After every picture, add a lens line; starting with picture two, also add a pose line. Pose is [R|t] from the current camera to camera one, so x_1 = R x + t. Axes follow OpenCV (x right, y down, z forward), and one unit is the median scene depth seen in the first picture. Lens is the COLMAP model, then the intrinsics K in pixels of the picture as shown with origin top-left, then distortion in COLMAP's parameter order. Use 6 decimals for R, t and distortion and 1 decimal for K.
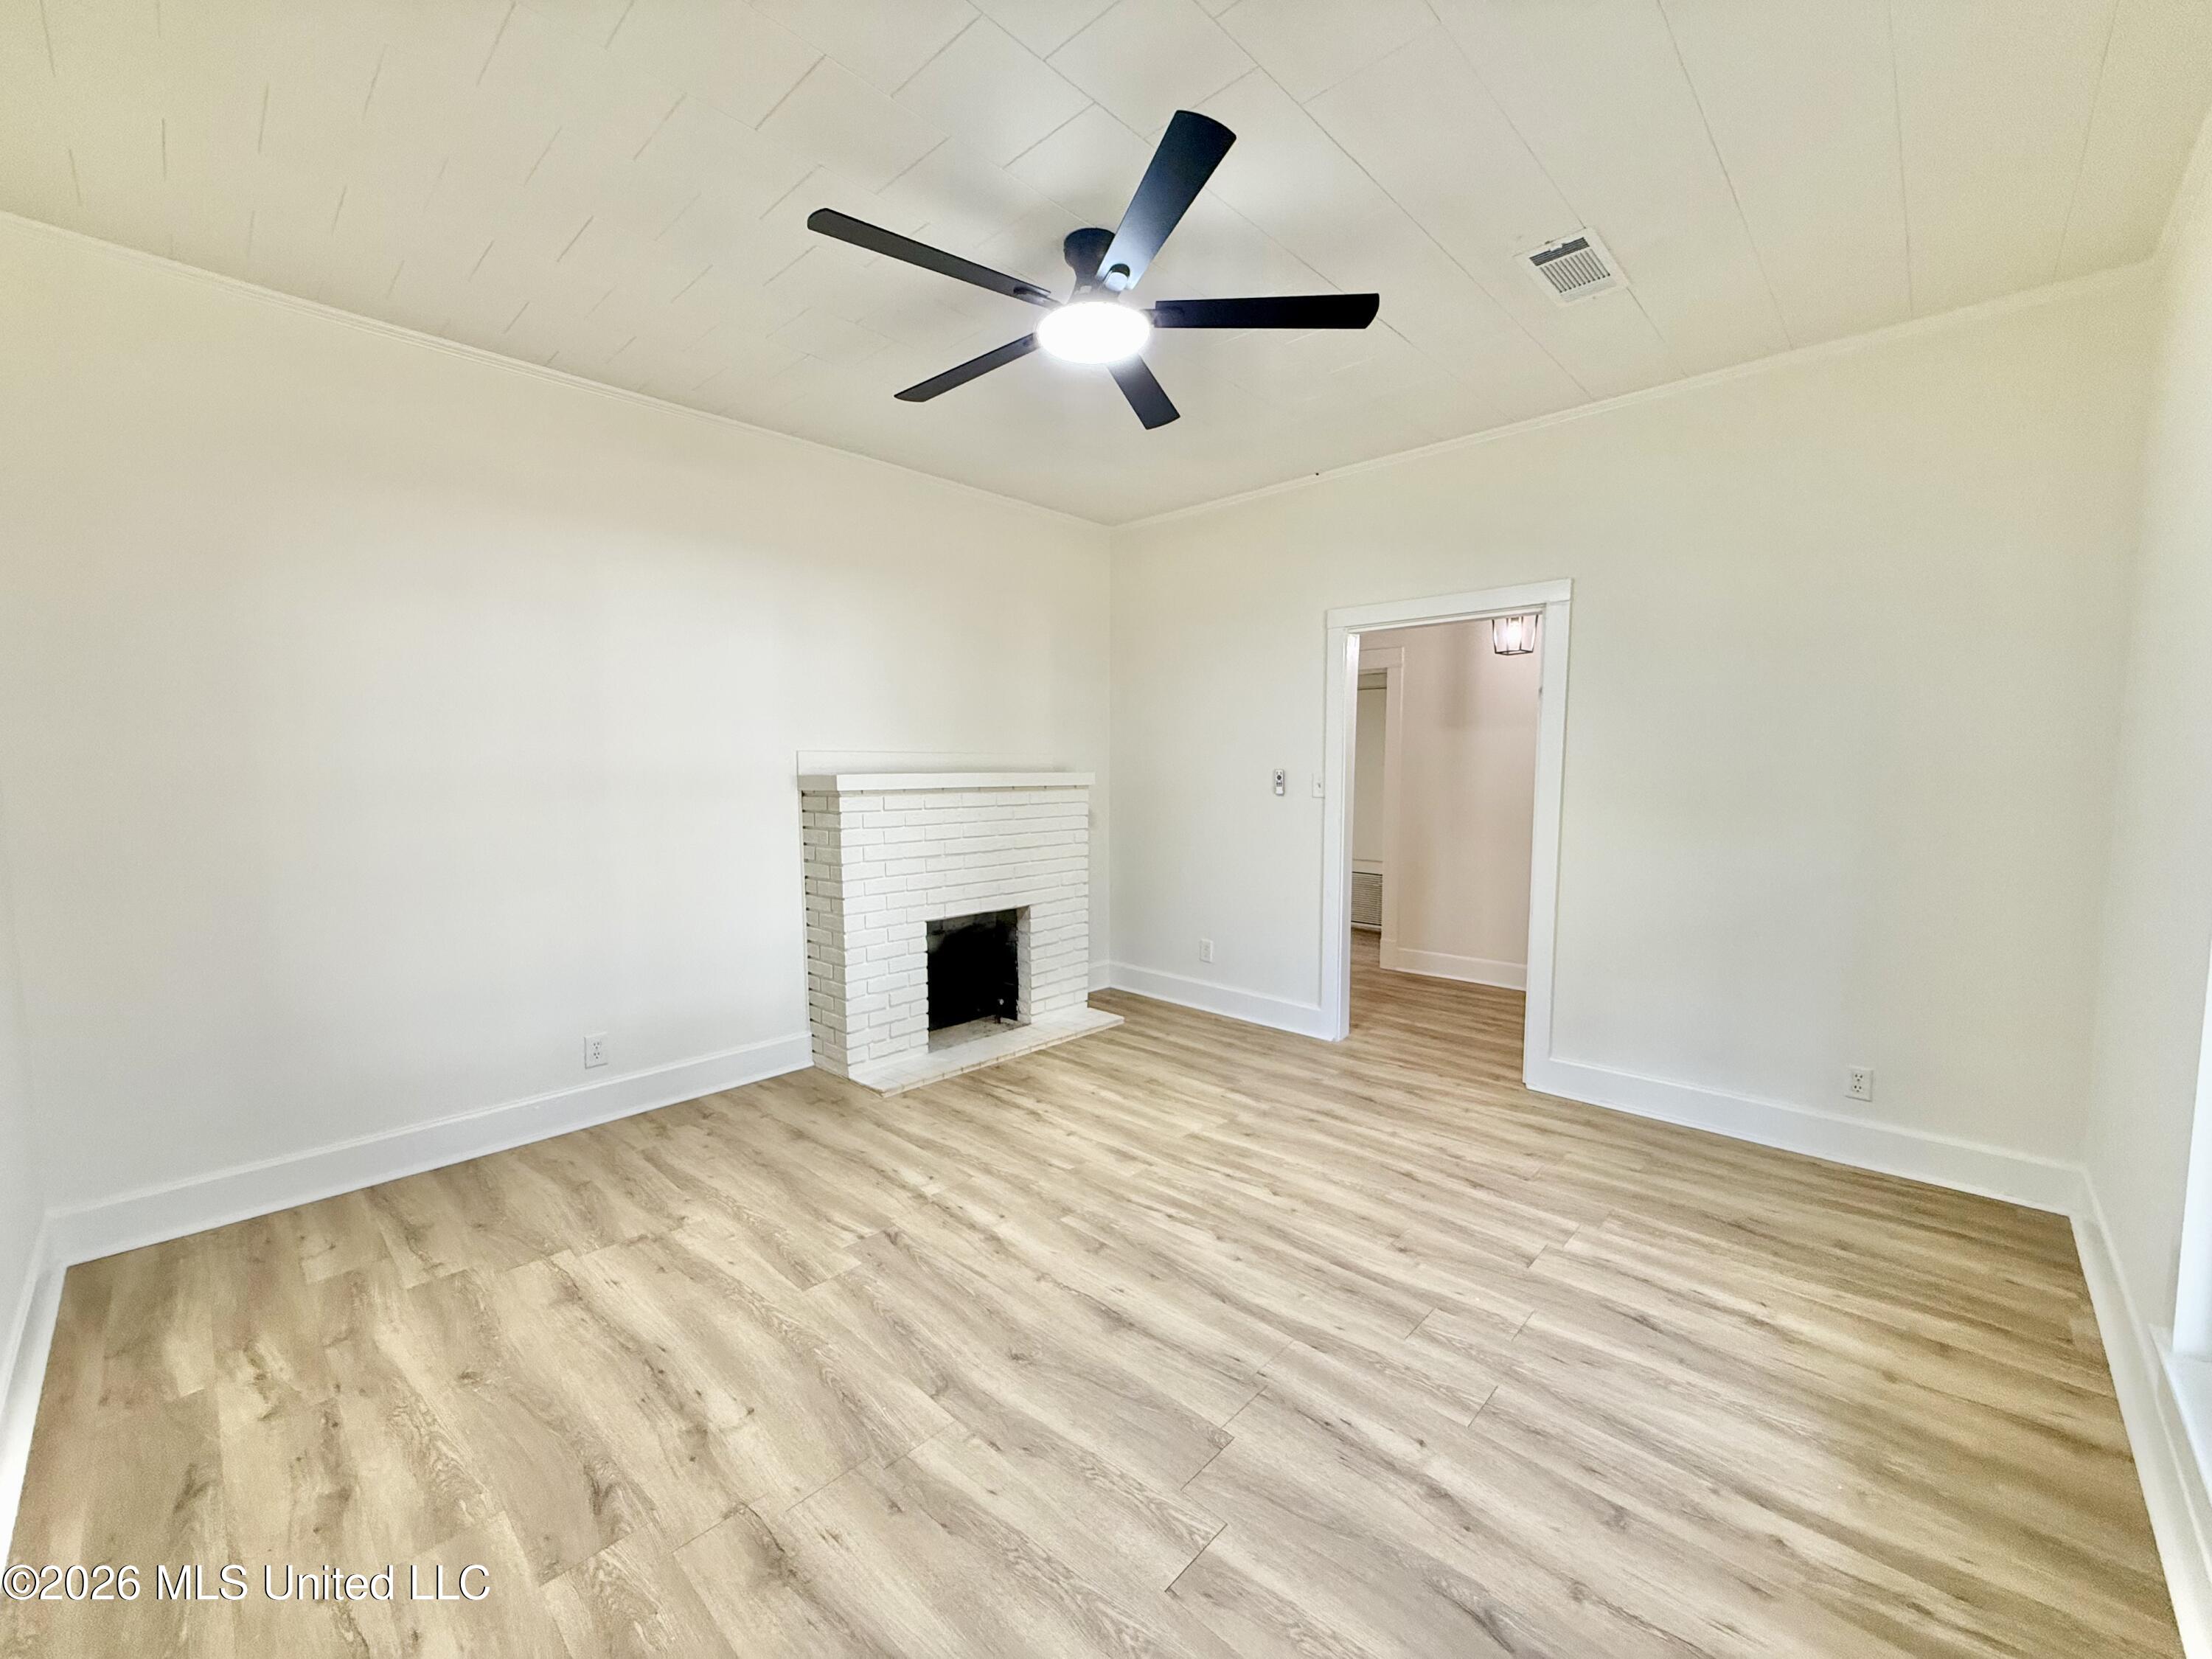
lens RADIAL K [[880.9, 0, 1105.5], [0, 880.9, 833.6], [0, 0, 1]] dist [-0.000635, 0.000583]
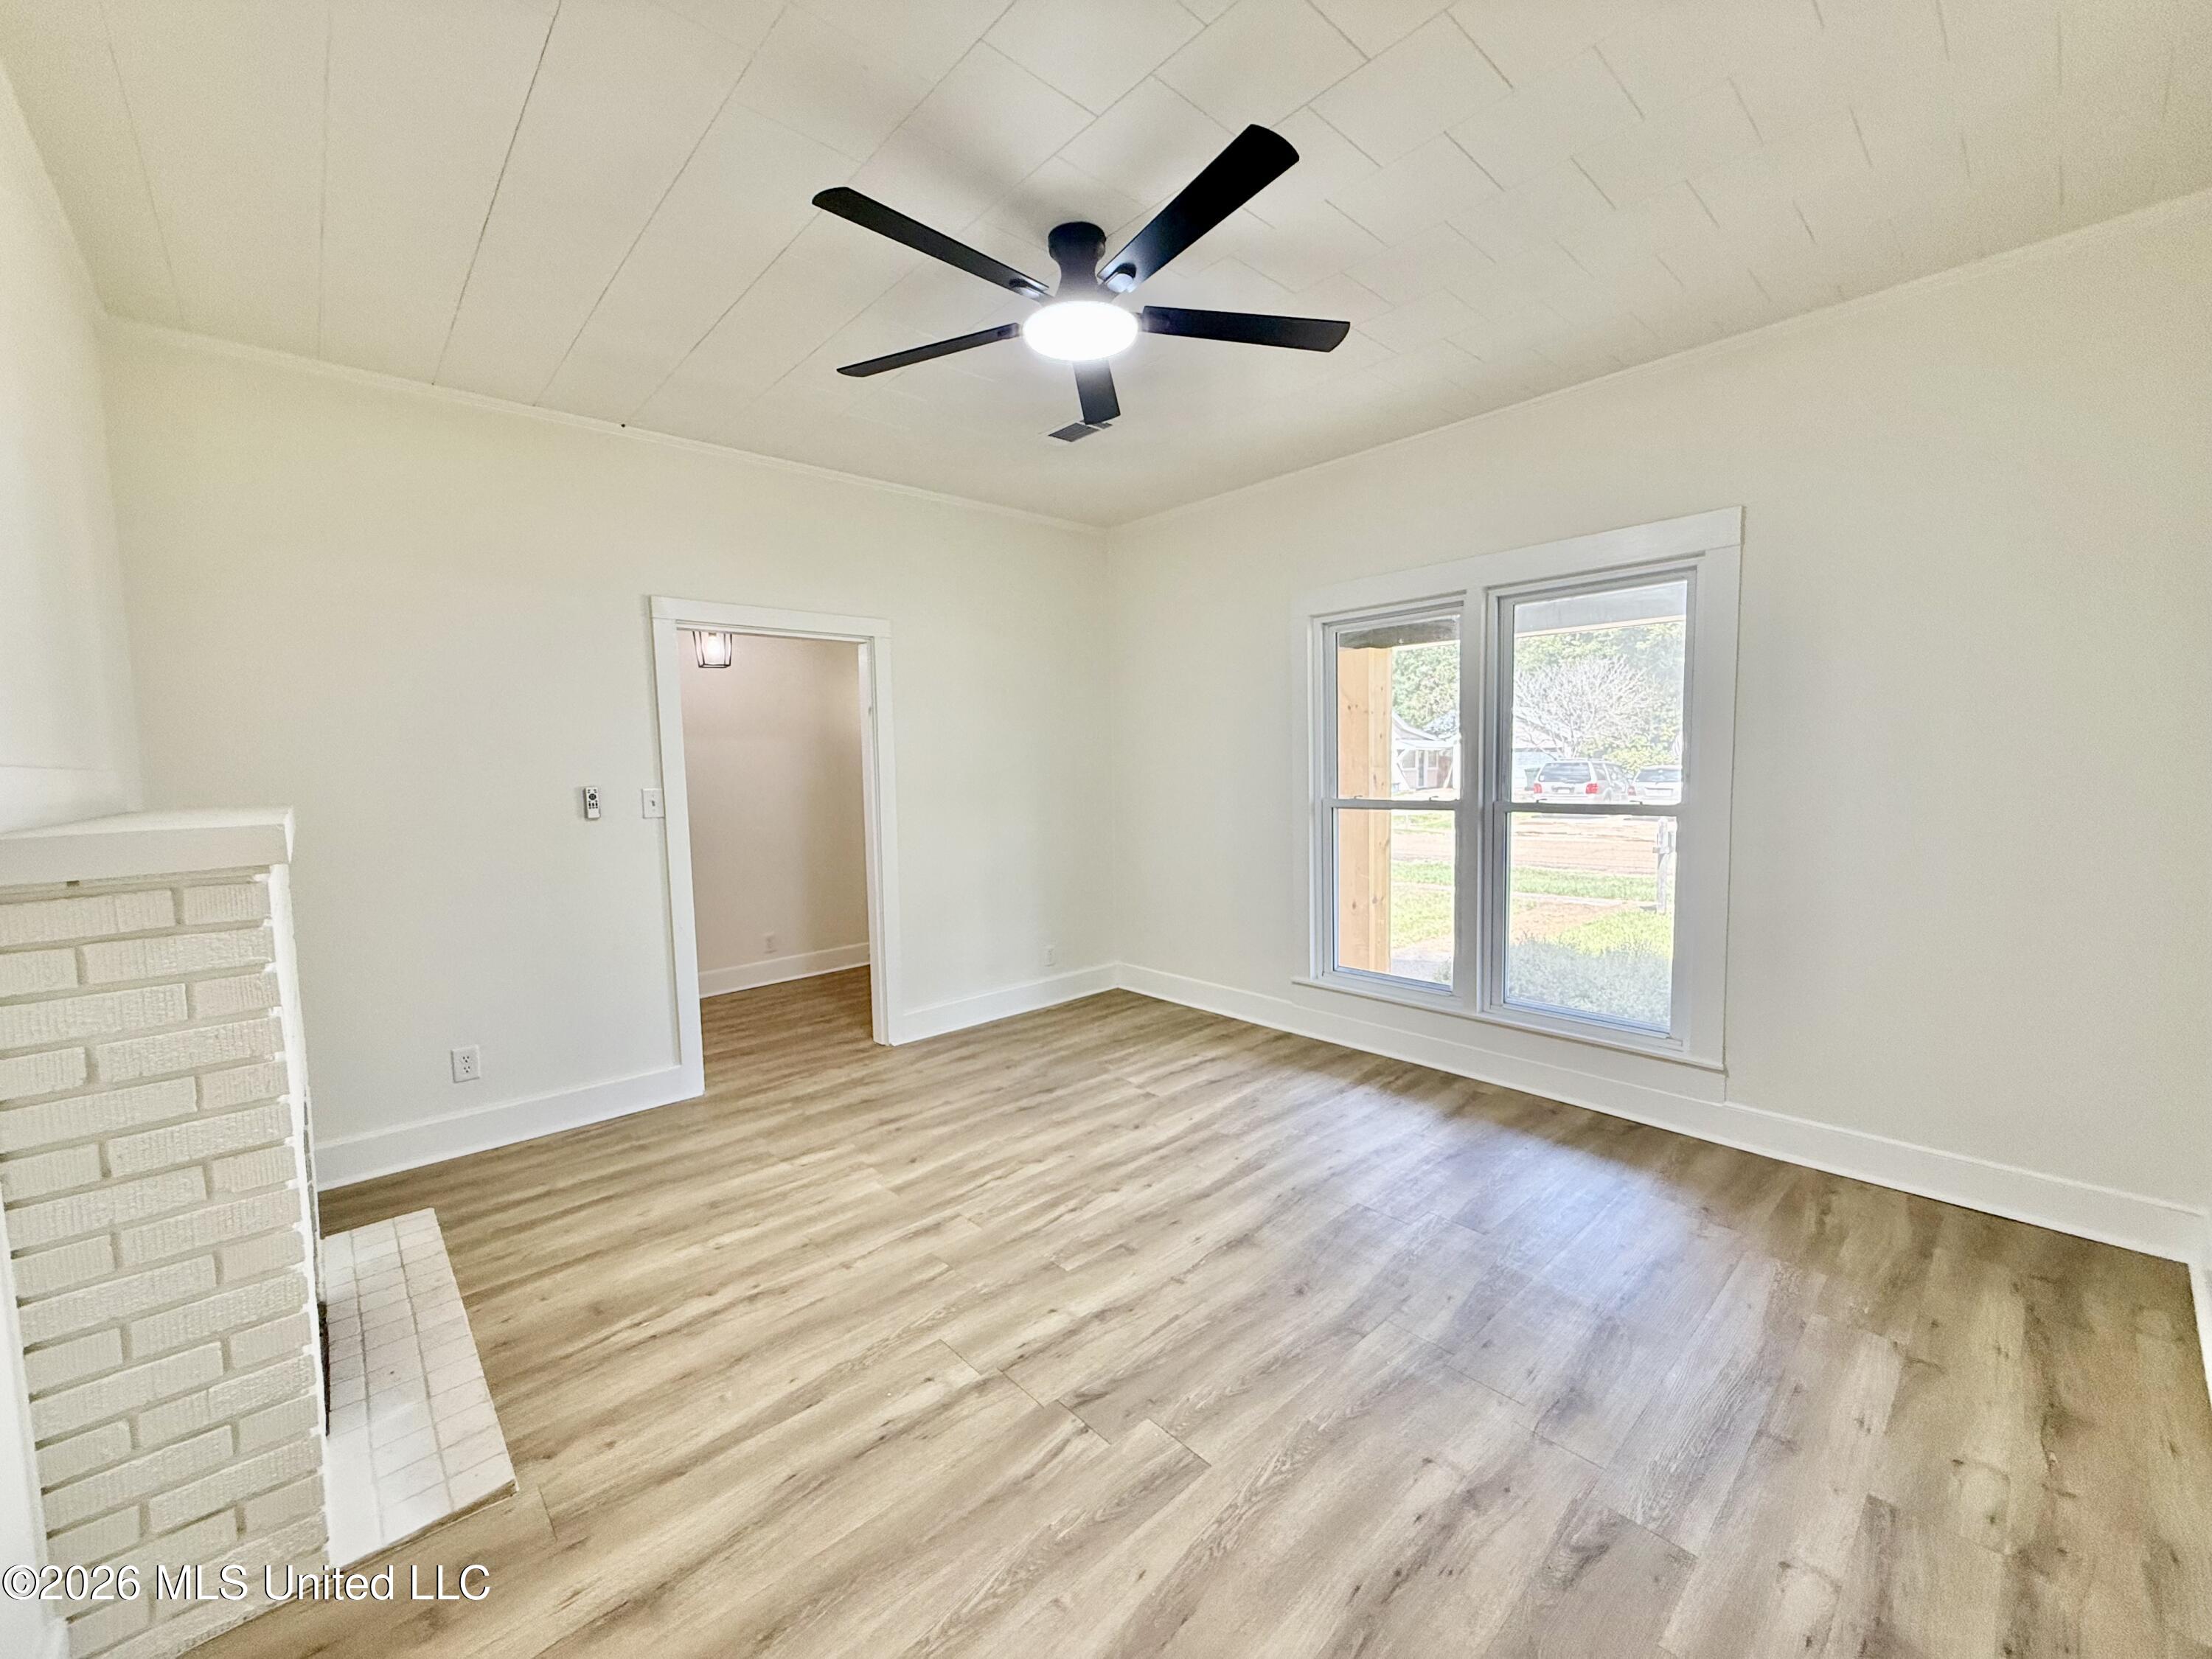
lens RADIAL K [[880.9, 0, 1099.0], [0, 880.9, 832.3], [0, 0, 1]] dist [-0.000635, 0.000583]
pose [[0.077124, -0.079587, 0.993840, -0.968470], [0.099475, 0.992449, 0.071757, -0.078506], [-0.992047, 0.093328, 0.084458, 0.895002]]
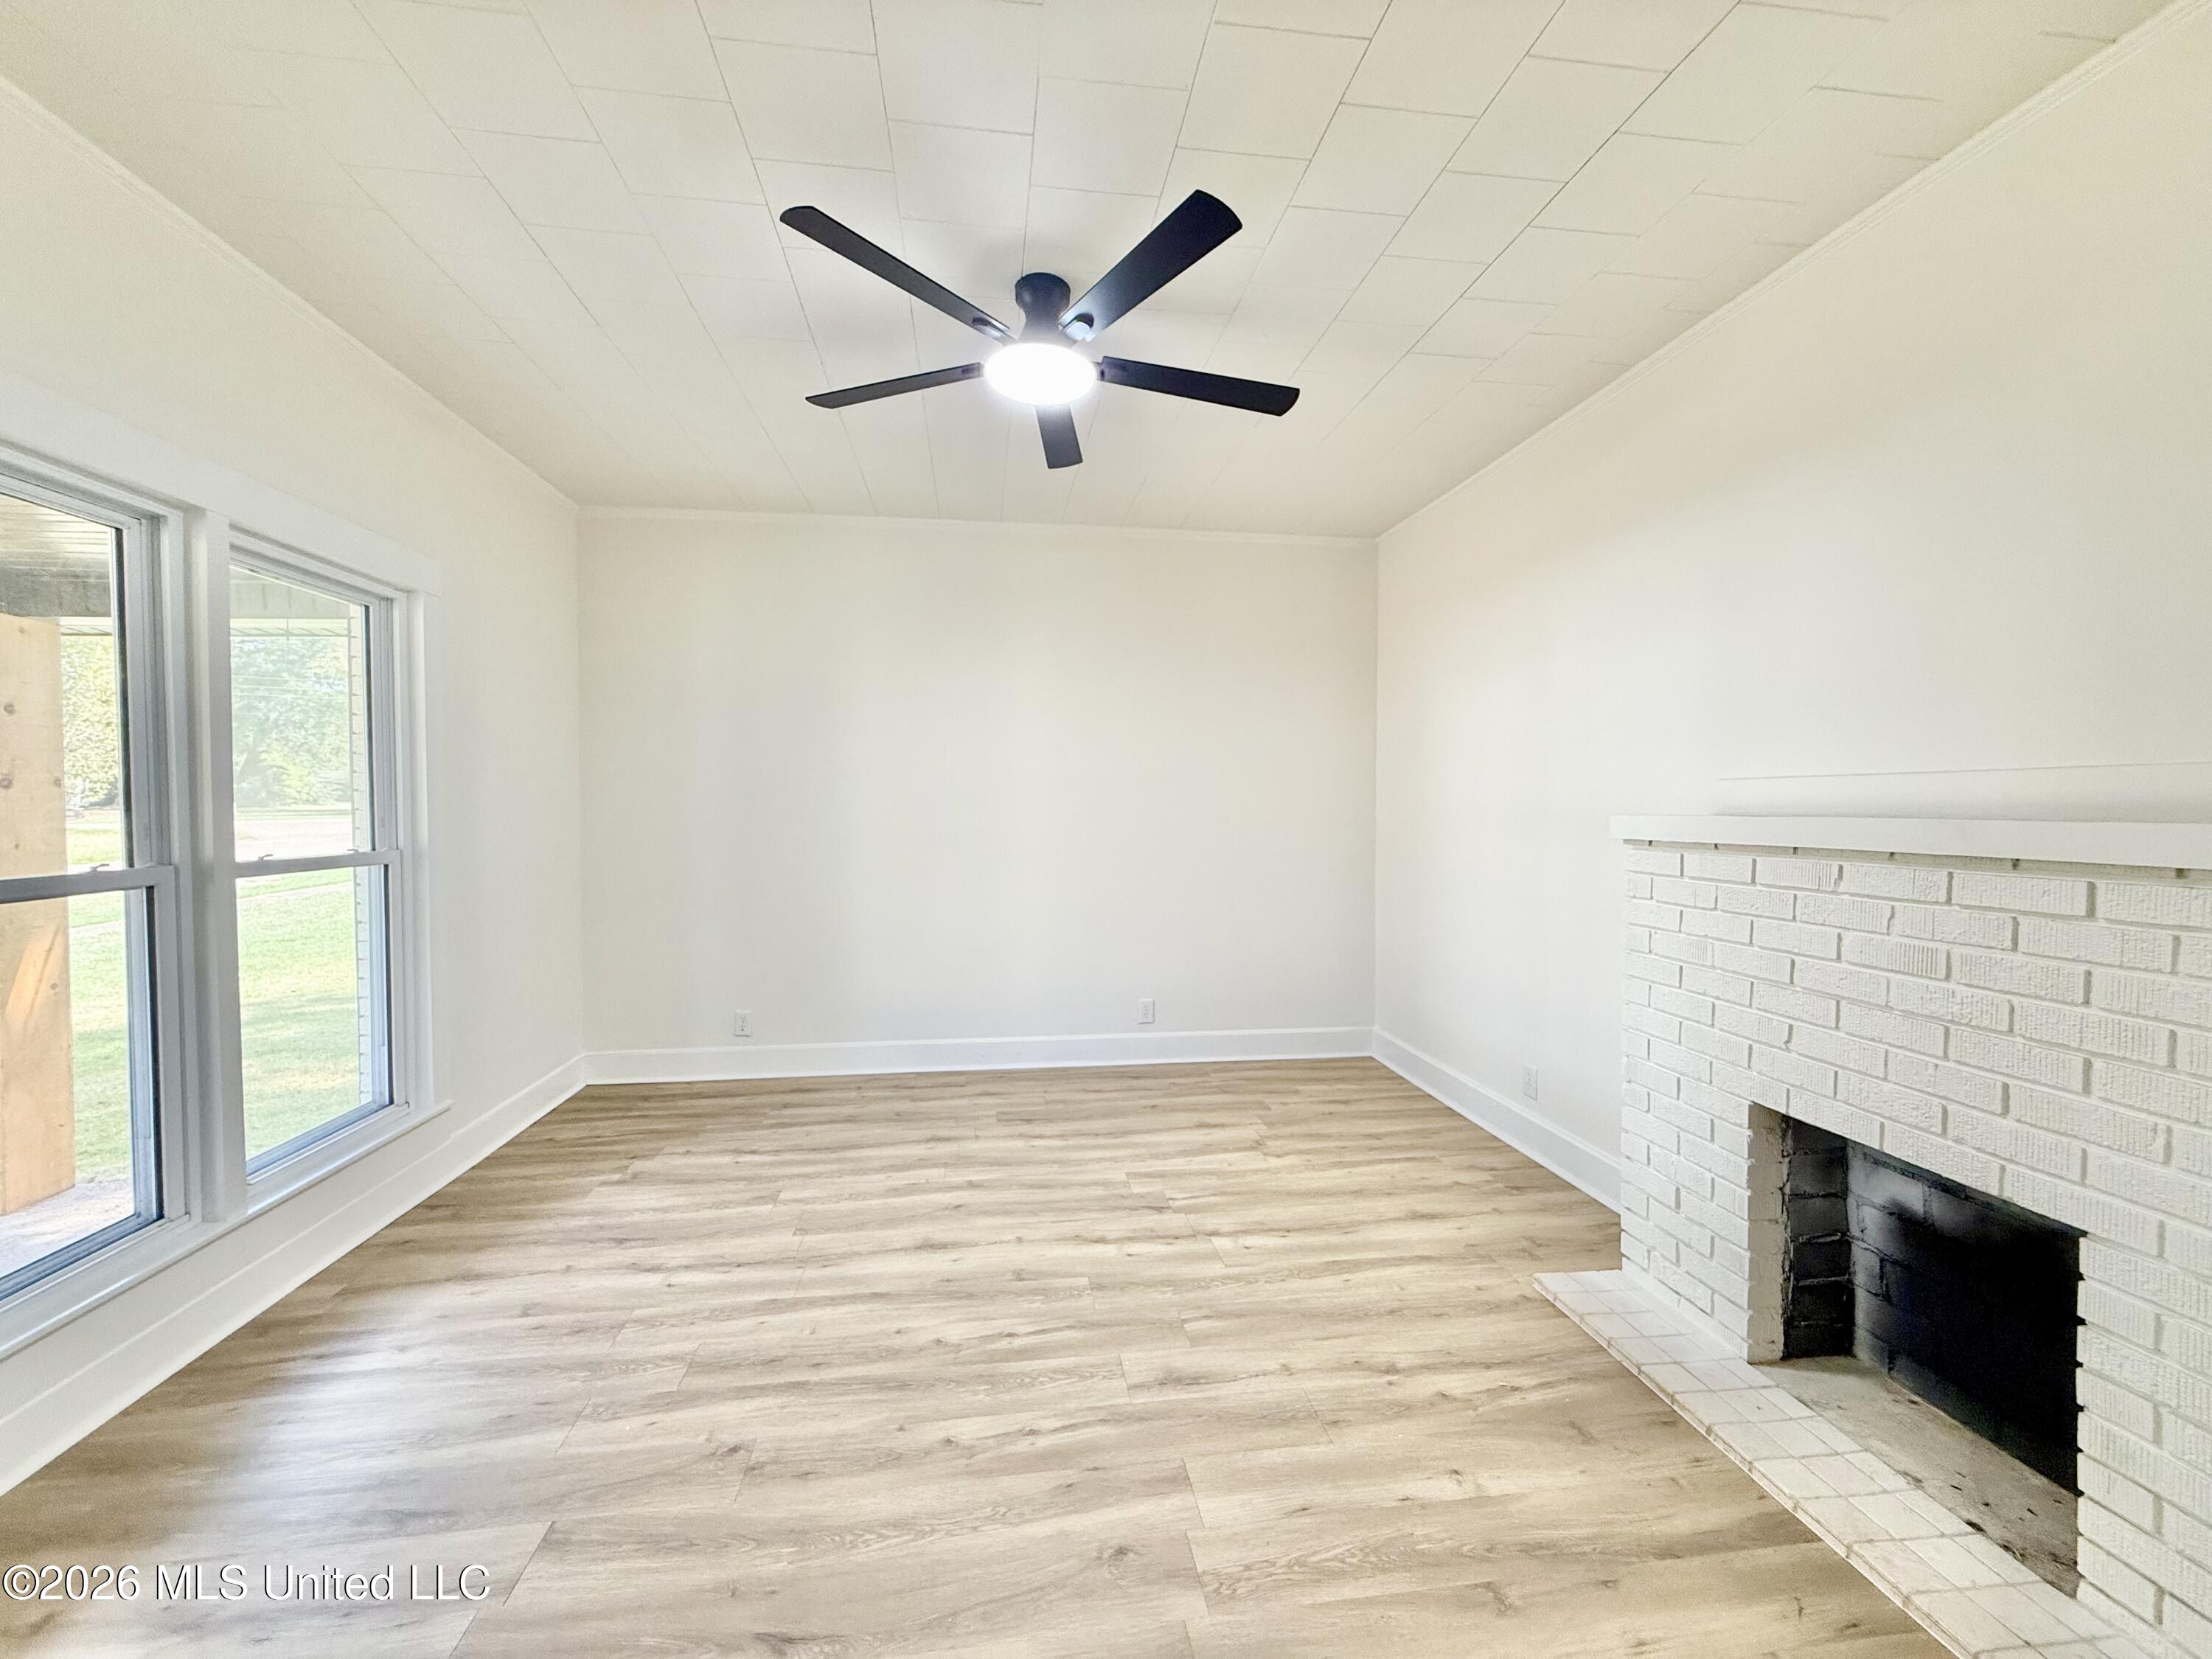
lens RADIAL K [[880.9, 0, 1094.3], [0, 880.9, 832.3], [0, 0, 1]] dist [-0.000635, 0.000583]
pose [[-0.630791, 0.021700, -0.775650, 0.705492], [-0.063505, 0.994812, 0.079476, -0.120699], [0.773350, 0.099391, -0.626140, 1.636408]]
